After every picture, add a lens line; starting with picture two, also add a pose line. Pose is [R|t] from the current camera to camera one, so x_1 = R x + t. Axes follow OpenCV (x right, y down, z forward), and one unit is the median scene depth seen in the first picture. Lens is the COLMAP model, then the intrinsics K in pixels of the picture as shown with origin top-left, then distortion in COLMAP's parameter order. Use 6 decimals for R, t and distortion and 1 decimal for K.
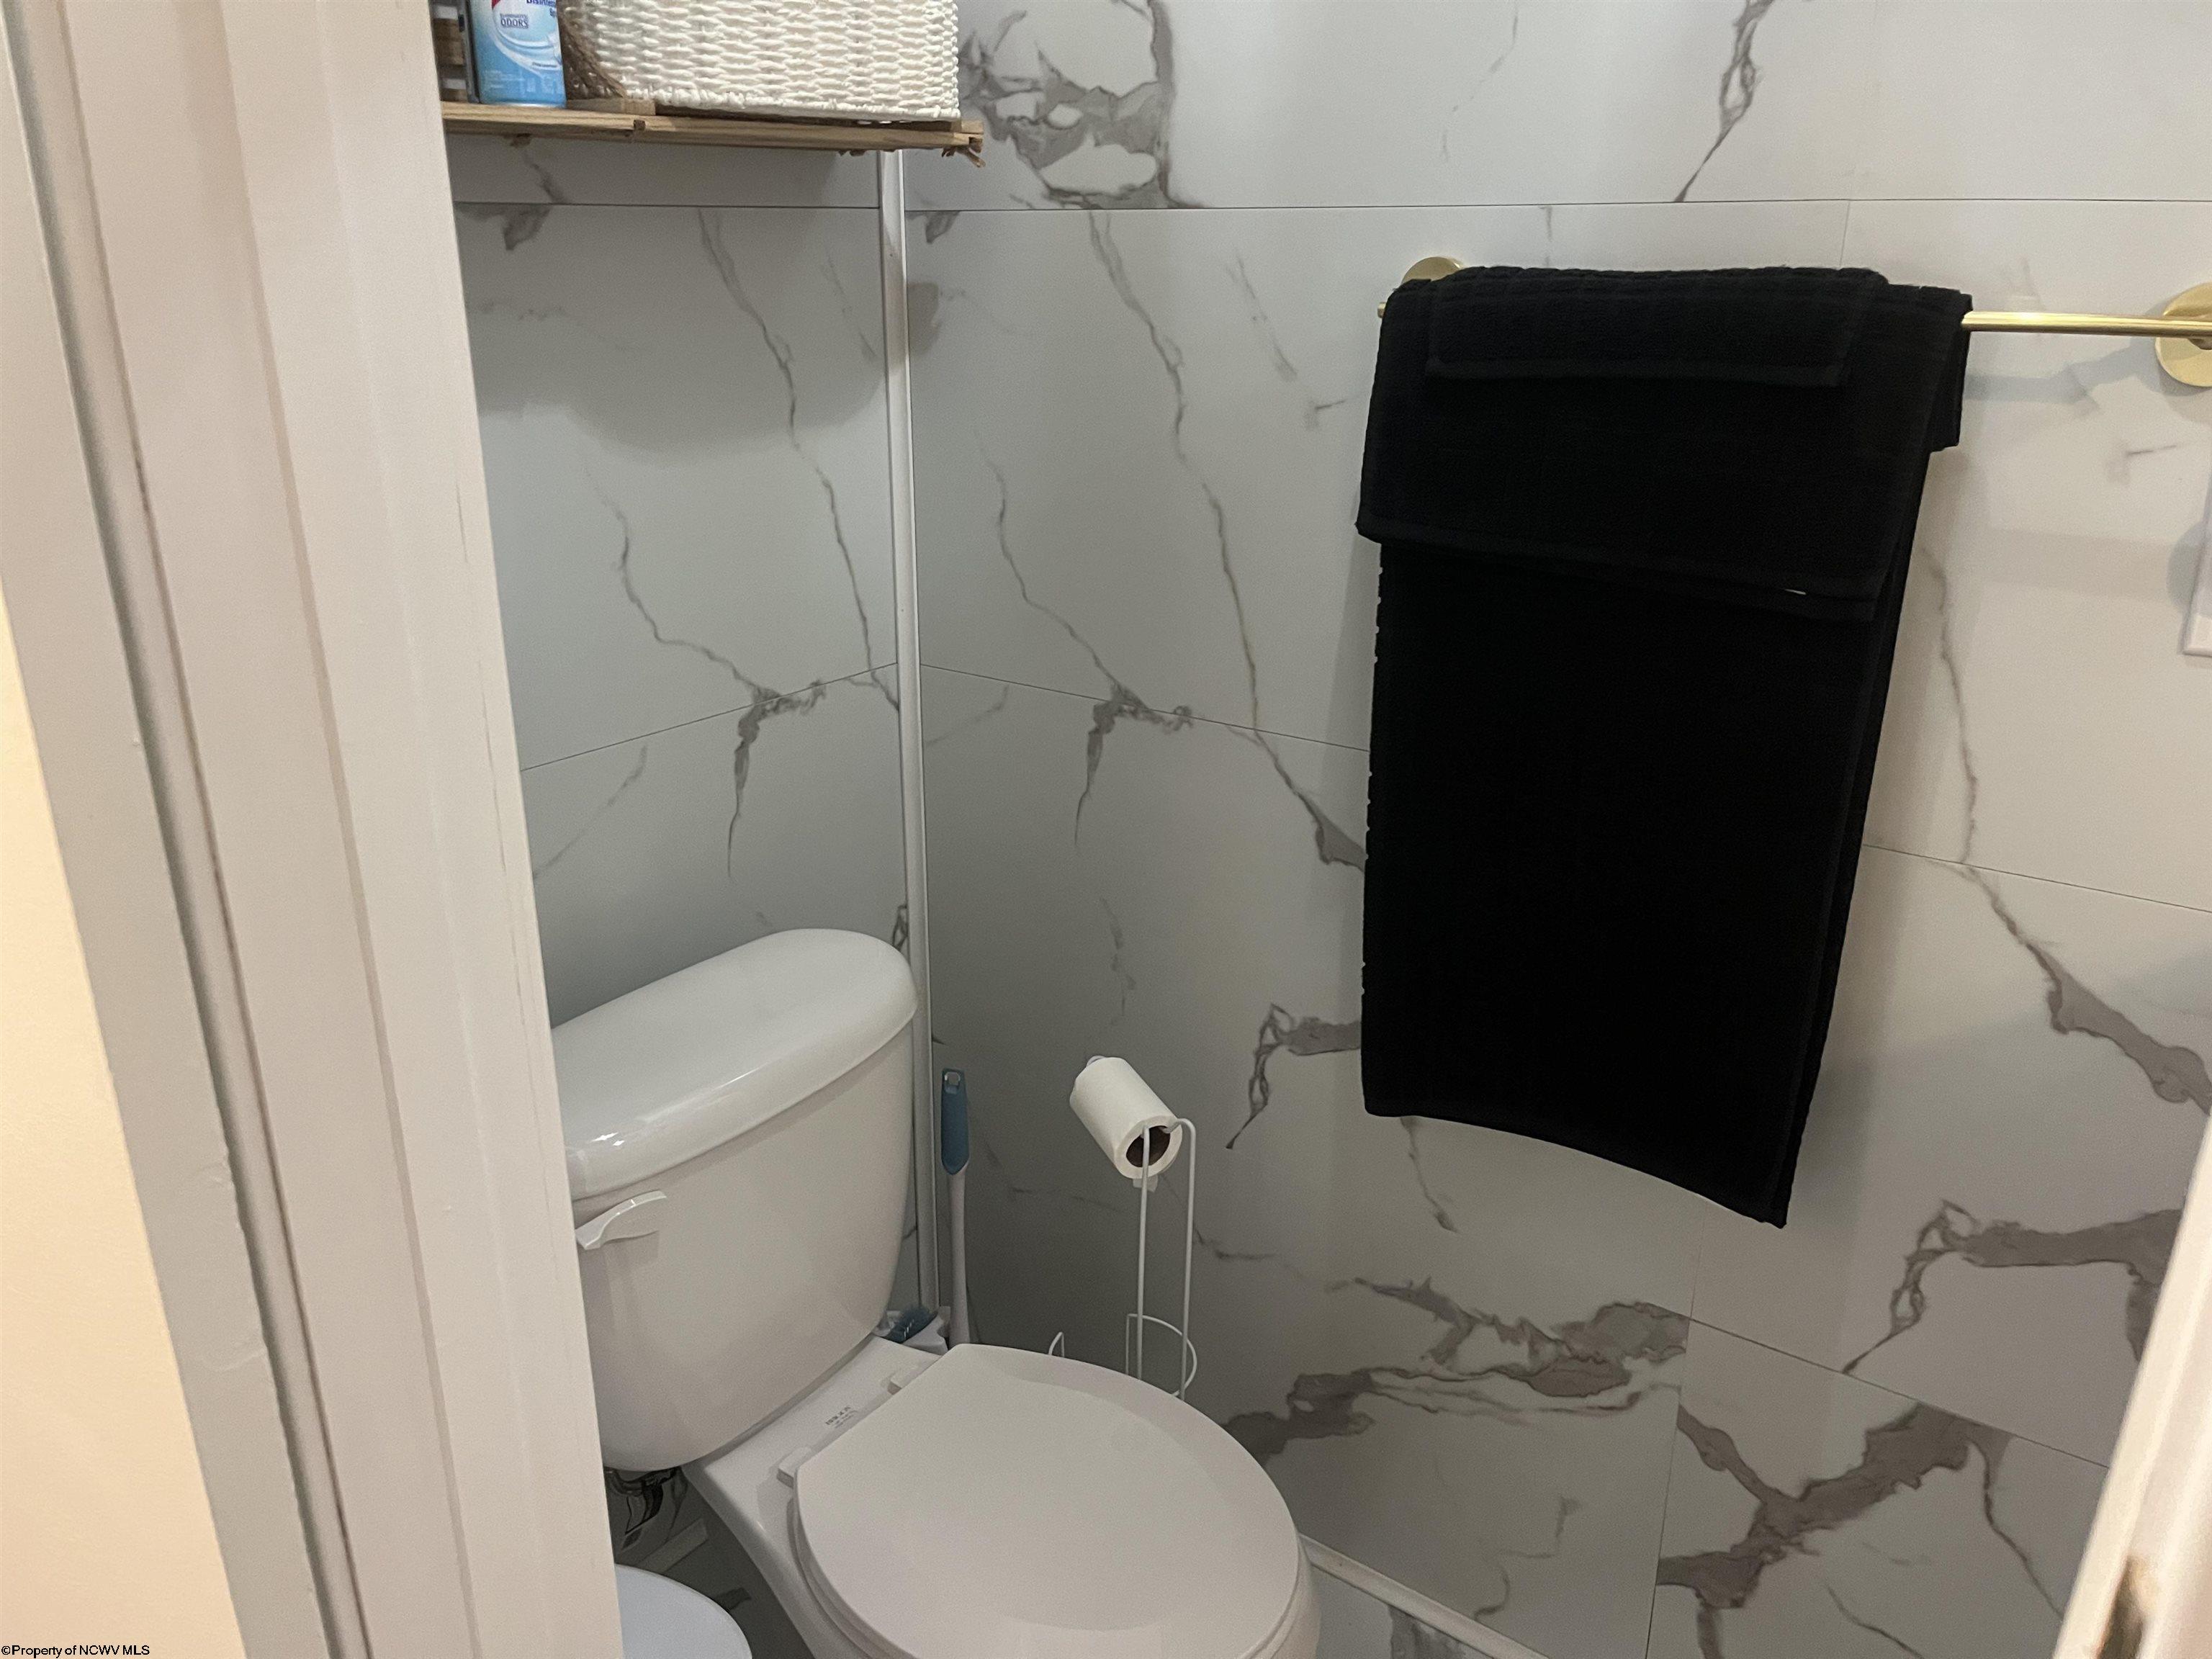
lens RADIAL K [[1661.9, 0, 1102.6], [0, 1661.9, 815.4], [0, 0, 1]] dist [0.057010, -0.086353]
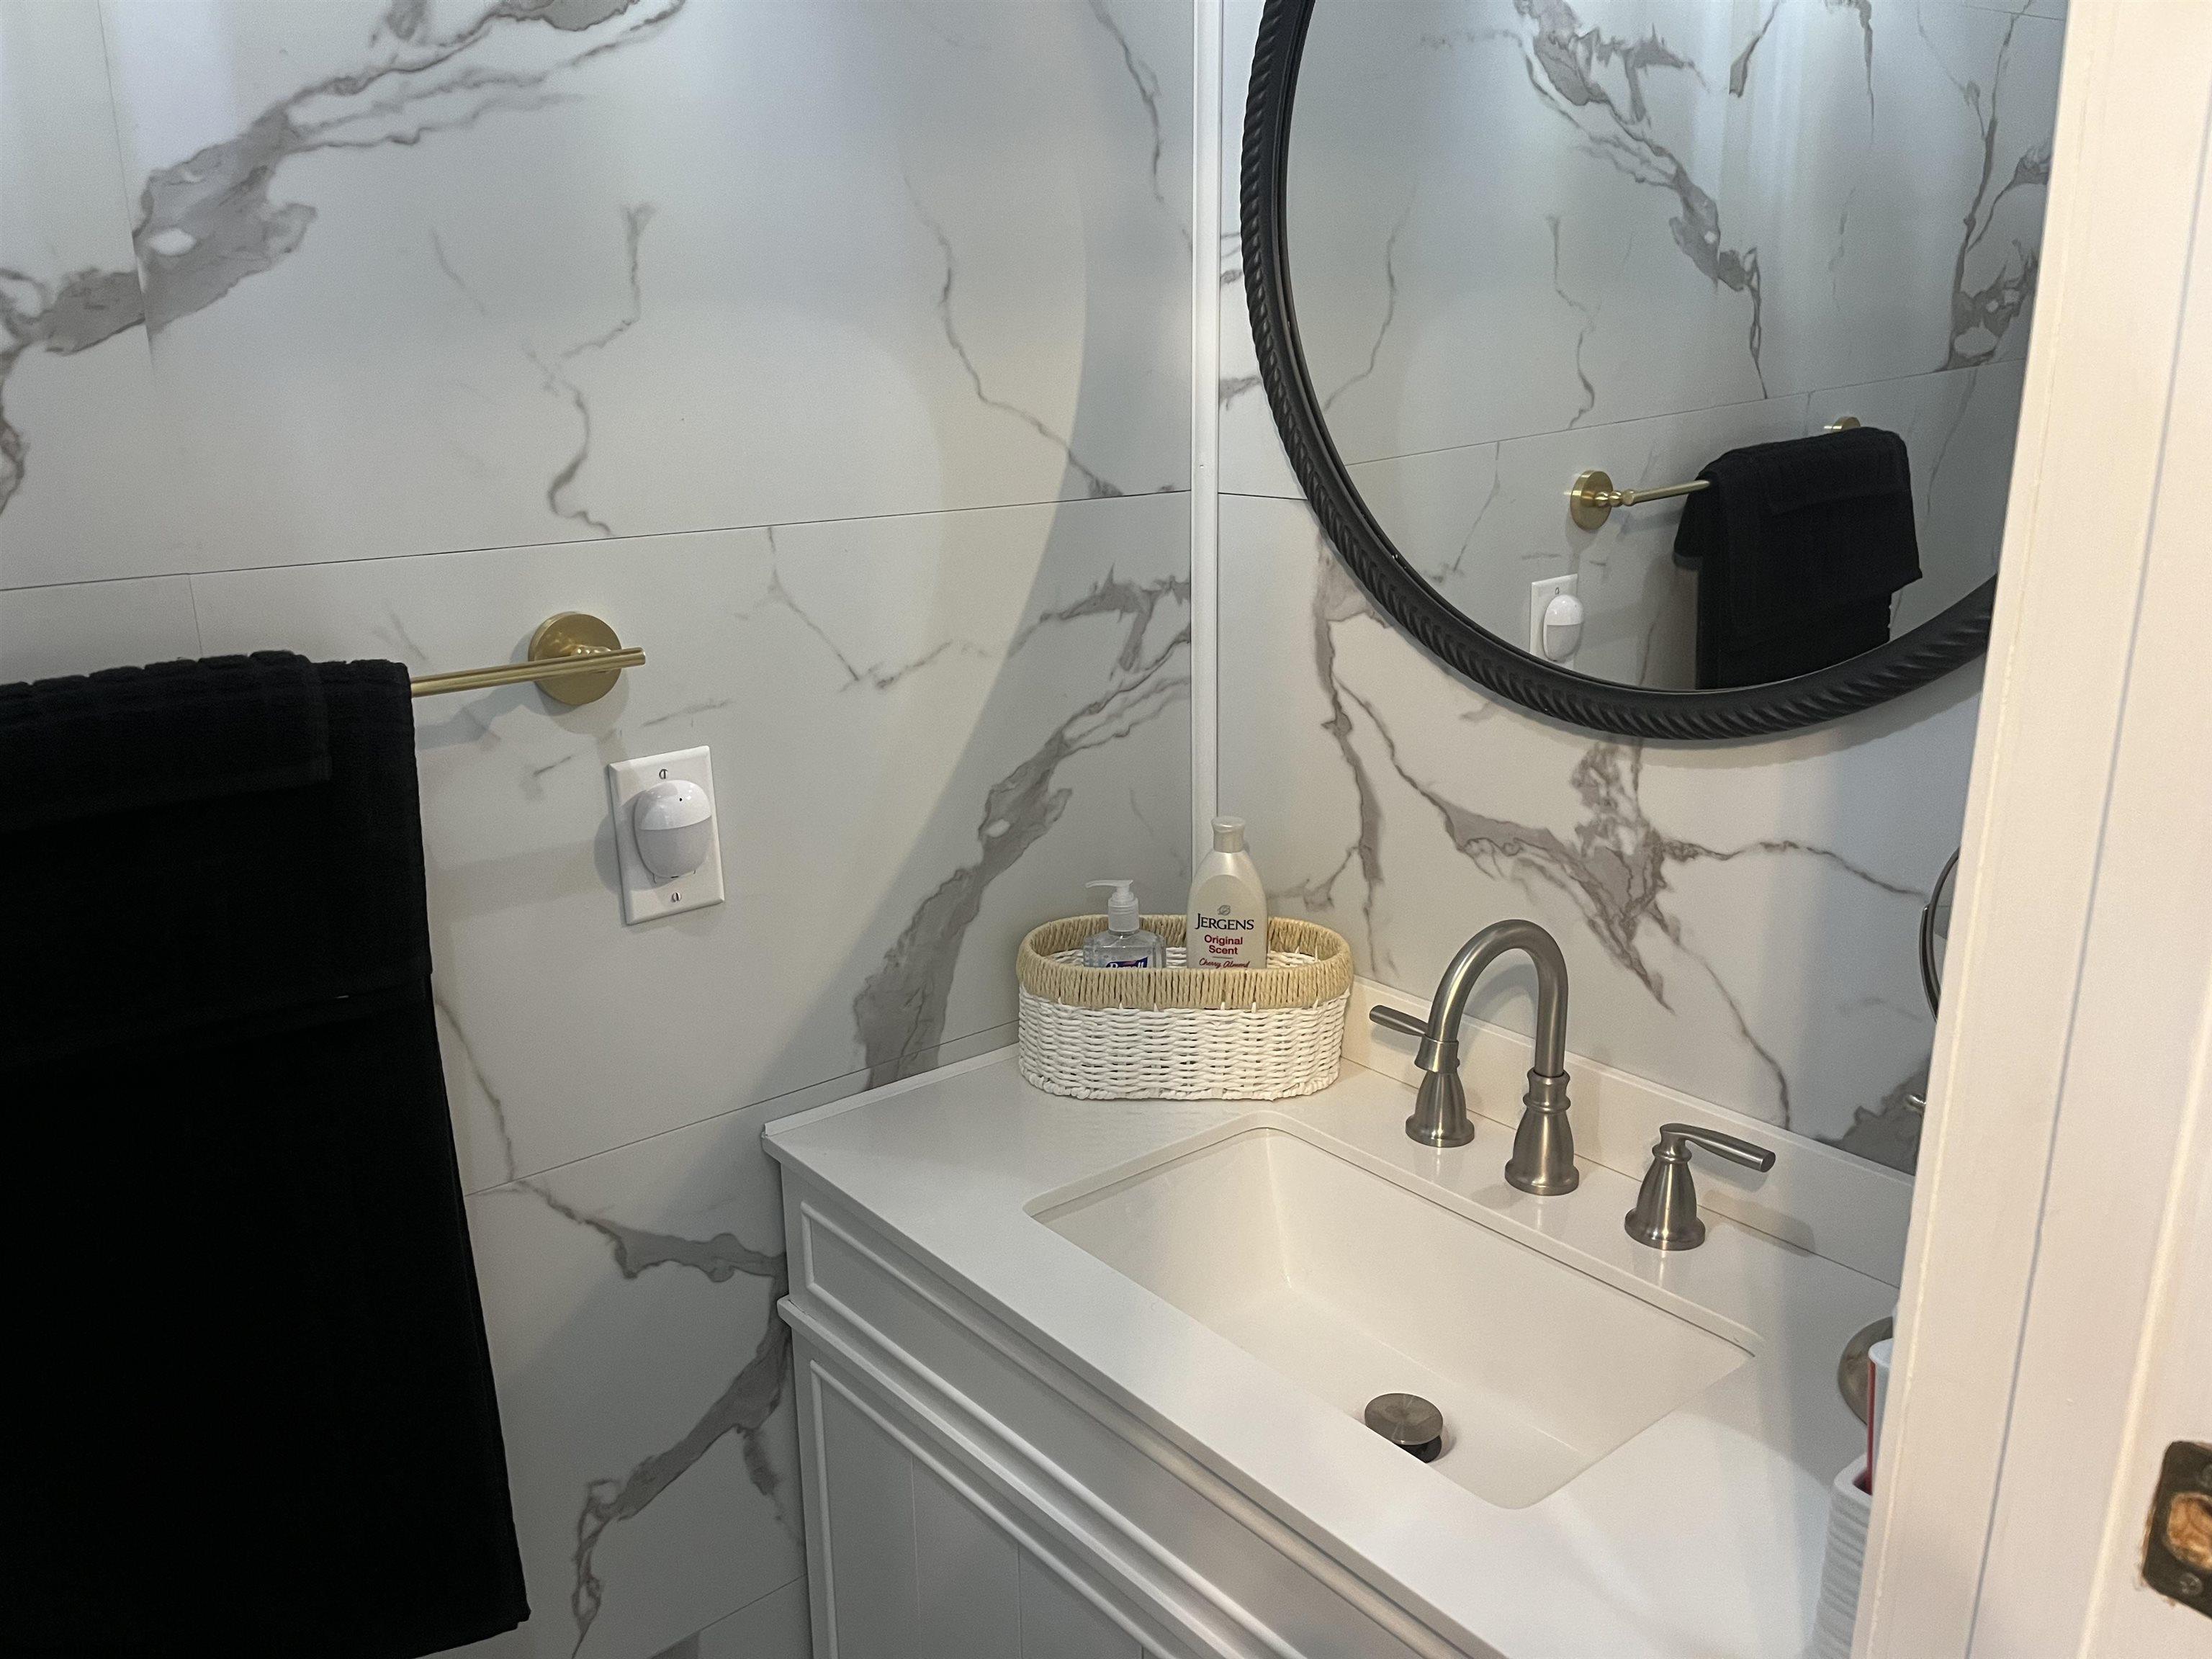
lens RADIAL K [[1661.9, 0, 1101.7], [0, 1661.9, 839.1], [0, 0, 1]] dist [0.057010, -0.086353]
pose [[0.254480, -0.271040, 0.928320, -0.273920], [0.342512, 0.922961, 0.175583, -0.216959], [-0.904393, 0.273278, 0.327709, 0.299296]]
